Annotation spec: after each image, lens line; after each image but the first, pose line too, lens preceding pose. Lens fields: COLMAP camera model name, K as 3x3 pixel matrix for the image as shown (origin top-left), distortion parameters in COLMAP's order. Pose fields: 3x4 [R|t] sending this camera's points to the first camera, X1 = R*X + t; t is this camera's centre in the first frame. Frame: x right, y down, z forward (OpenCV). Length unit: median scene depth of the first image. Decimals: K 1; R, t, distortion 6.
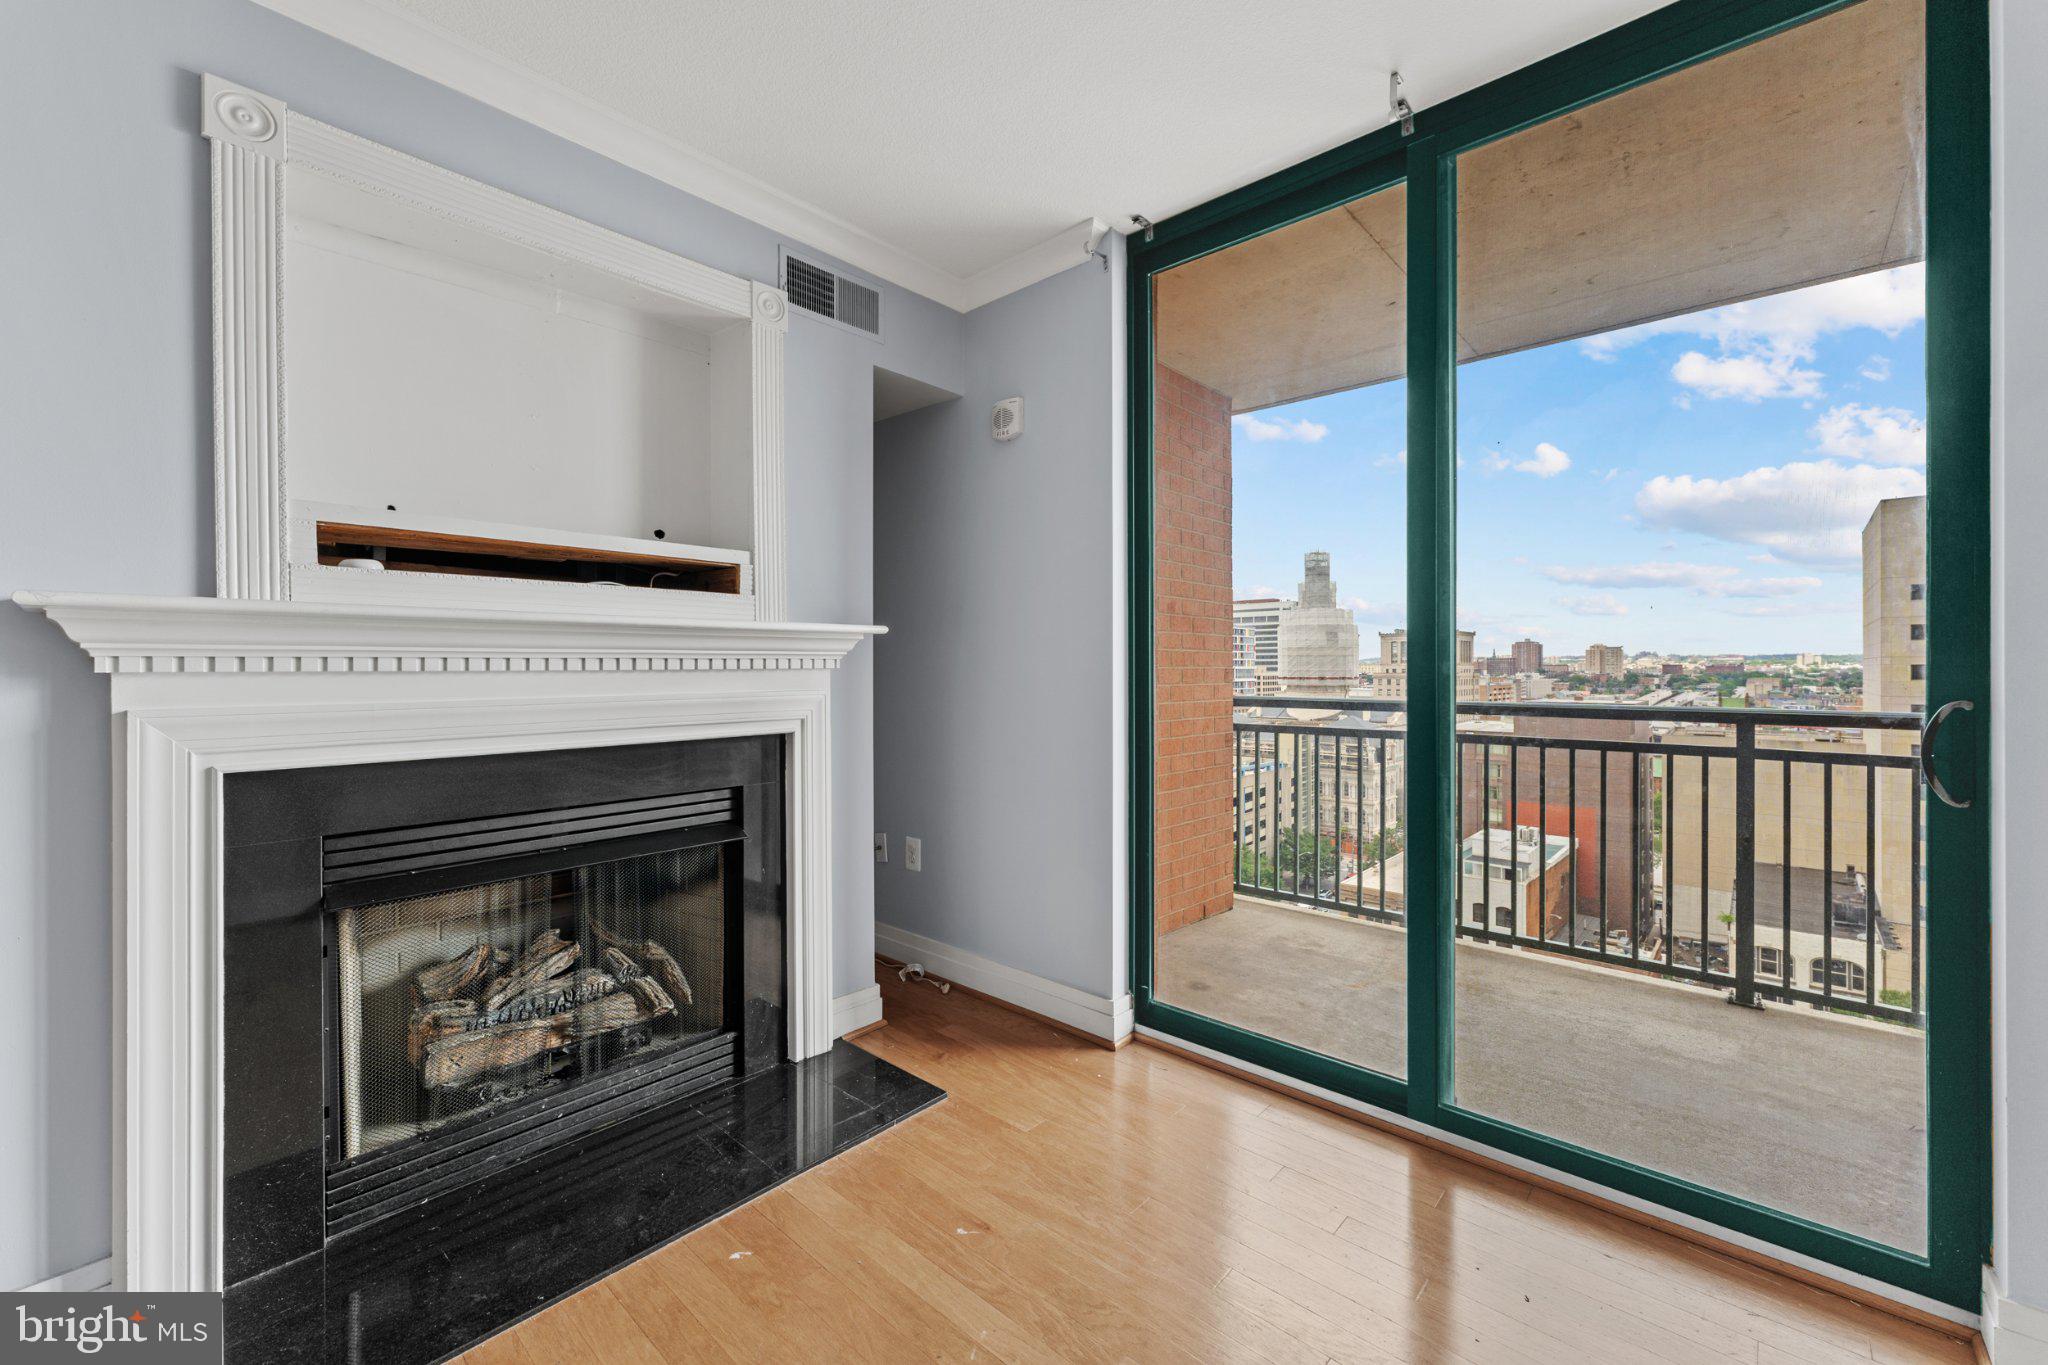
lens RADIAL K [[827.9, 0, 1021.4], [0, 827.9, 666.8], [0, 0, 1]] dist [-0.000037, -0.000251]
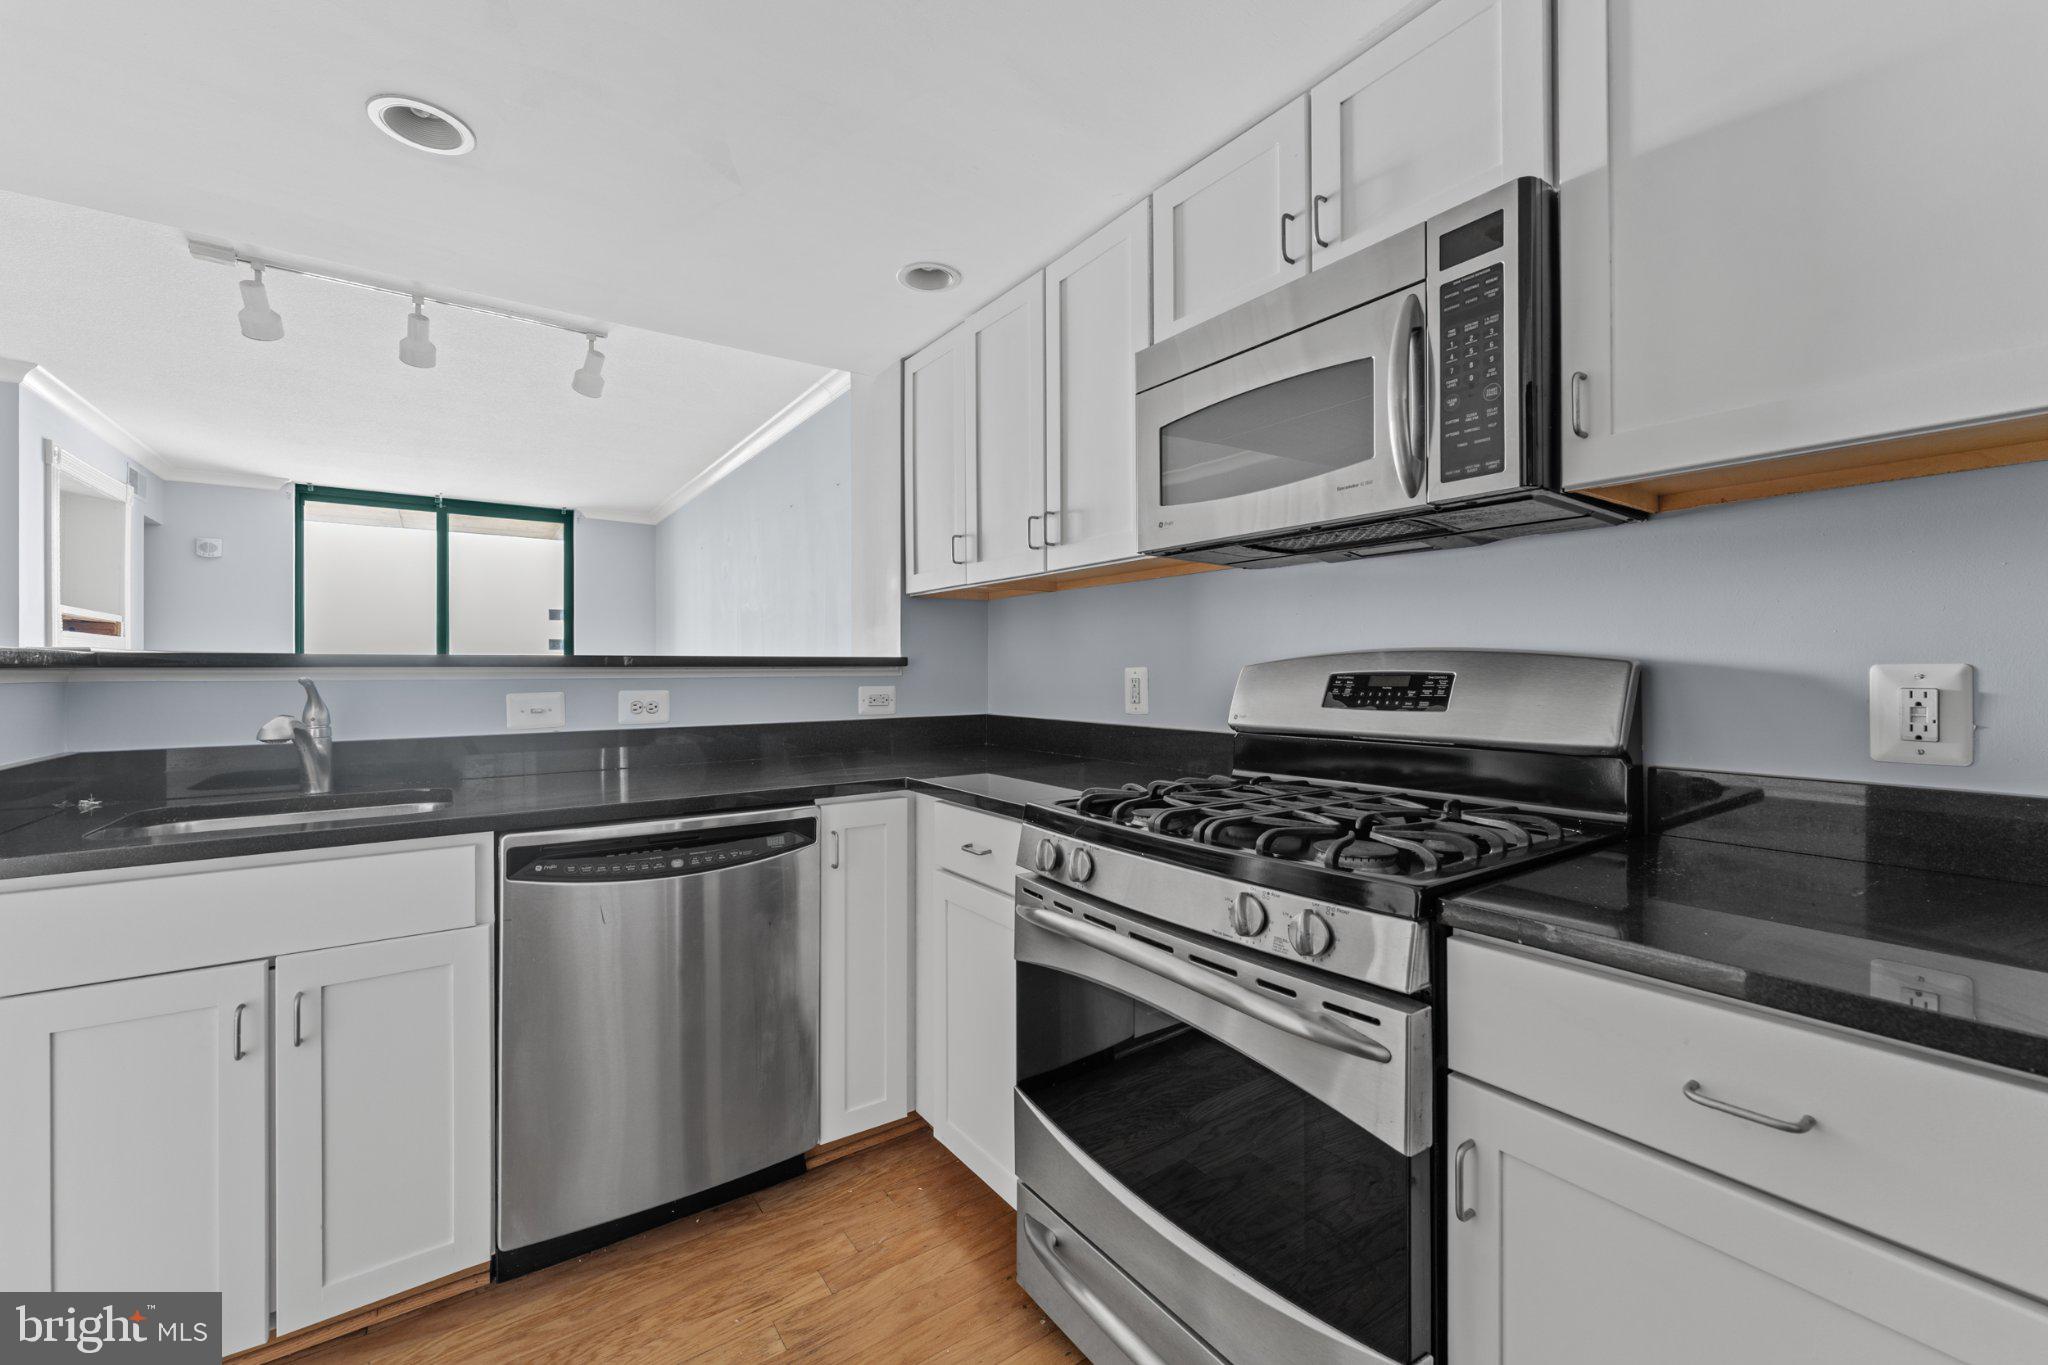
lens RADIAL K [[824.1, 0, 1016.4], [0, 824.1, 672.7], [0, 0, 1]] dist [-0.004111, -0.000406]
pose [[0.230085, -0.003697, 0.973164, -1.815581], [0.002463, 0.999992, 0.003216, 0.000962], [-0.973167, 0.001657, 0.230092, -1.632825]]
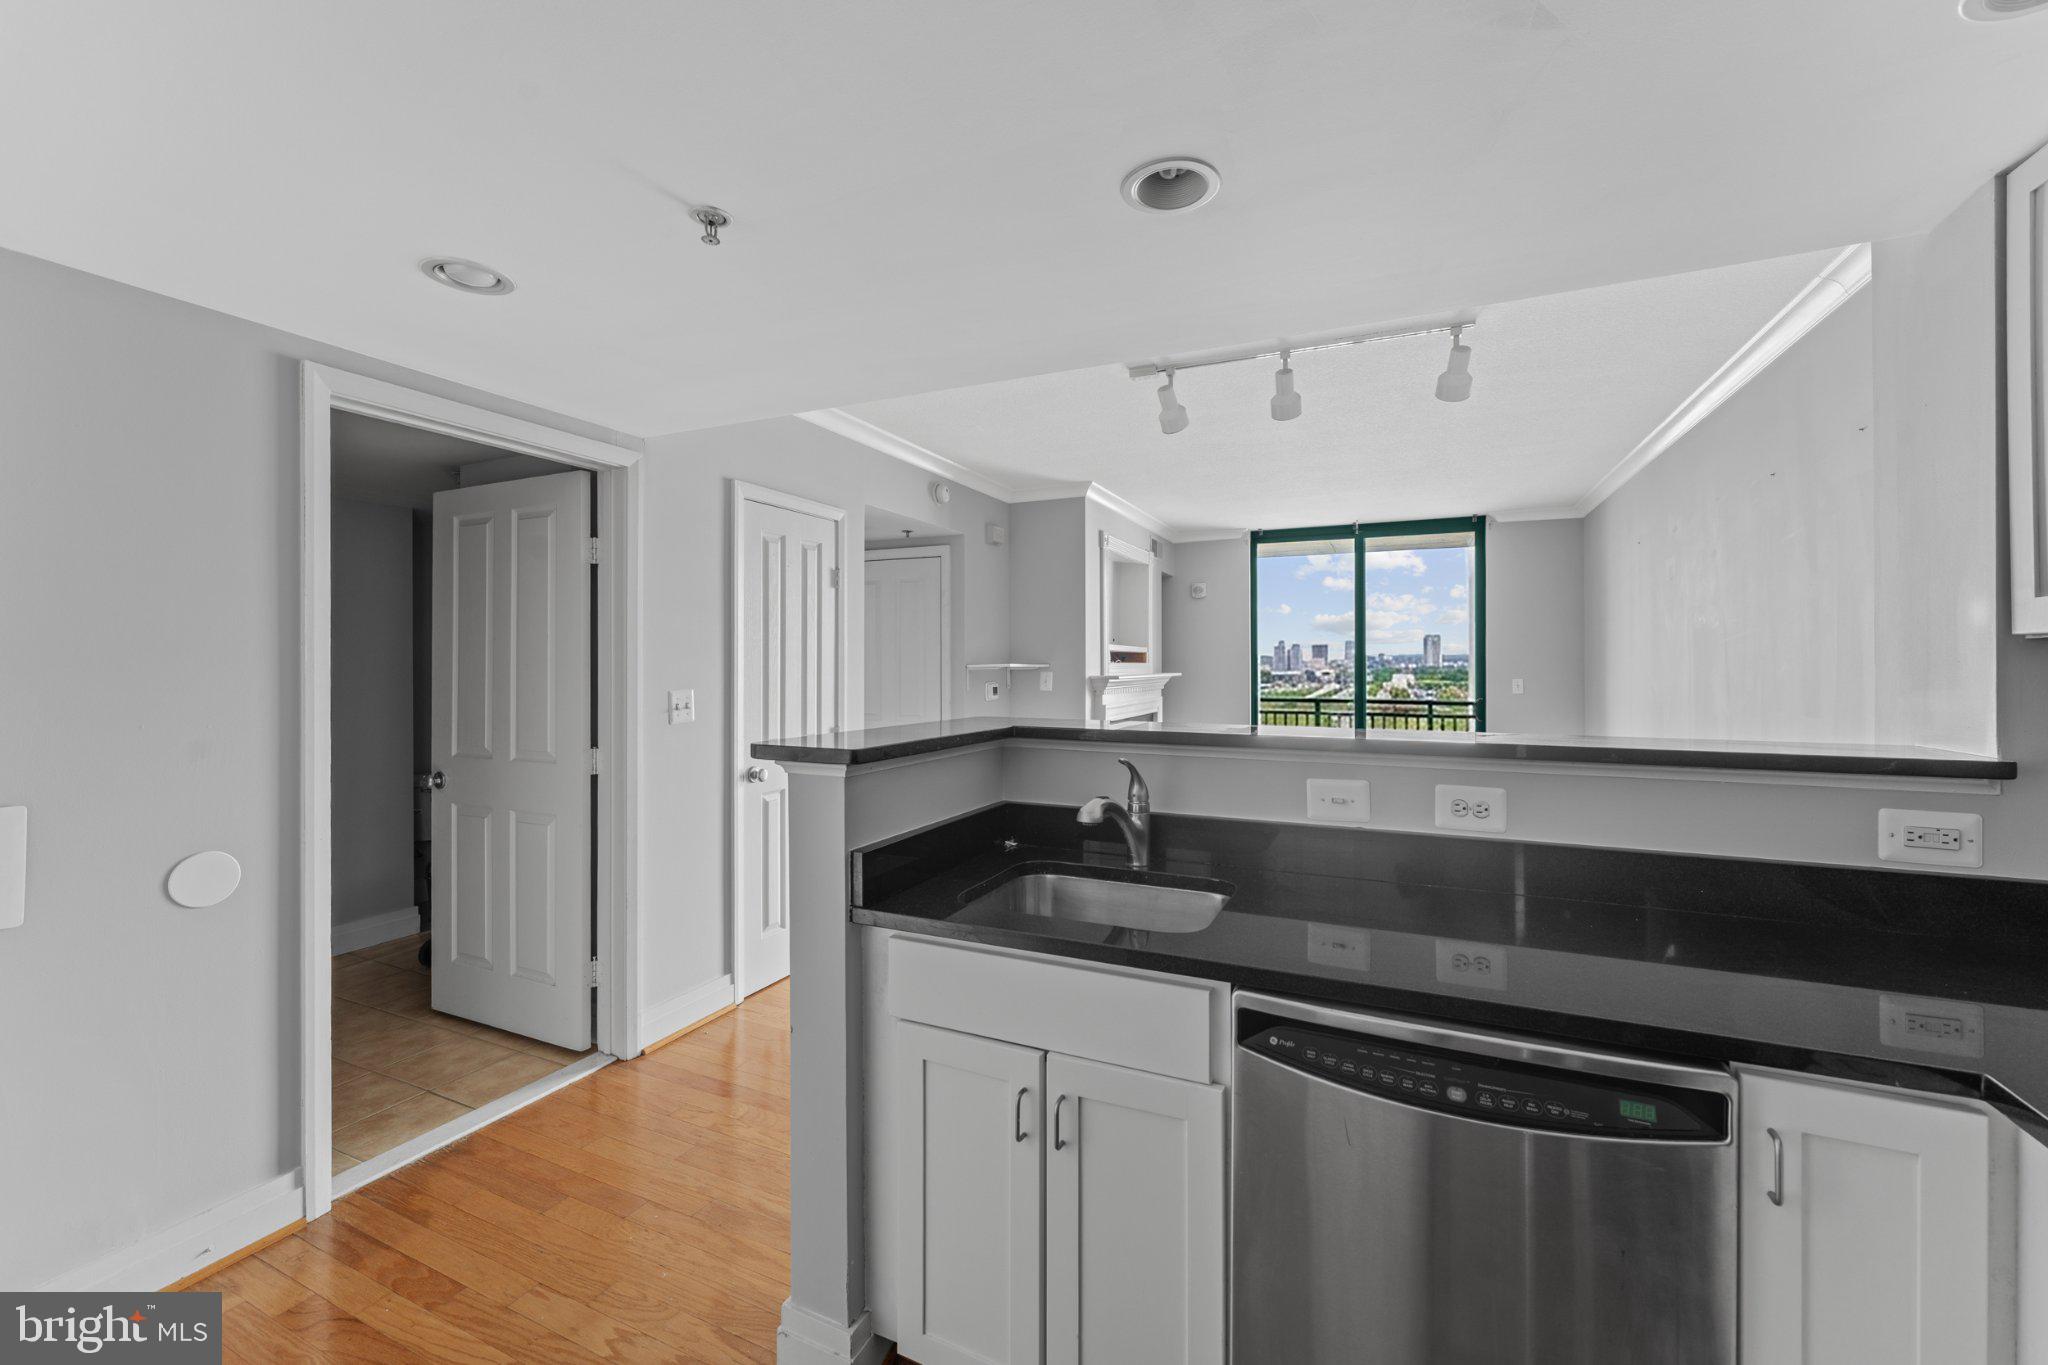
lens RADIAL K [[825.7, 0, 1025.7], [0, 825.7, 662.4], [0, 0, 1]] dist [0.000453, -0.000084]
pose [[0.954781, 0.001044, 0.297309, -1.572872], [-0.000328, 0.999997, -0.002457, -0.082705], [-0.297311, 0.002248, 0.954778, -1.568149]]
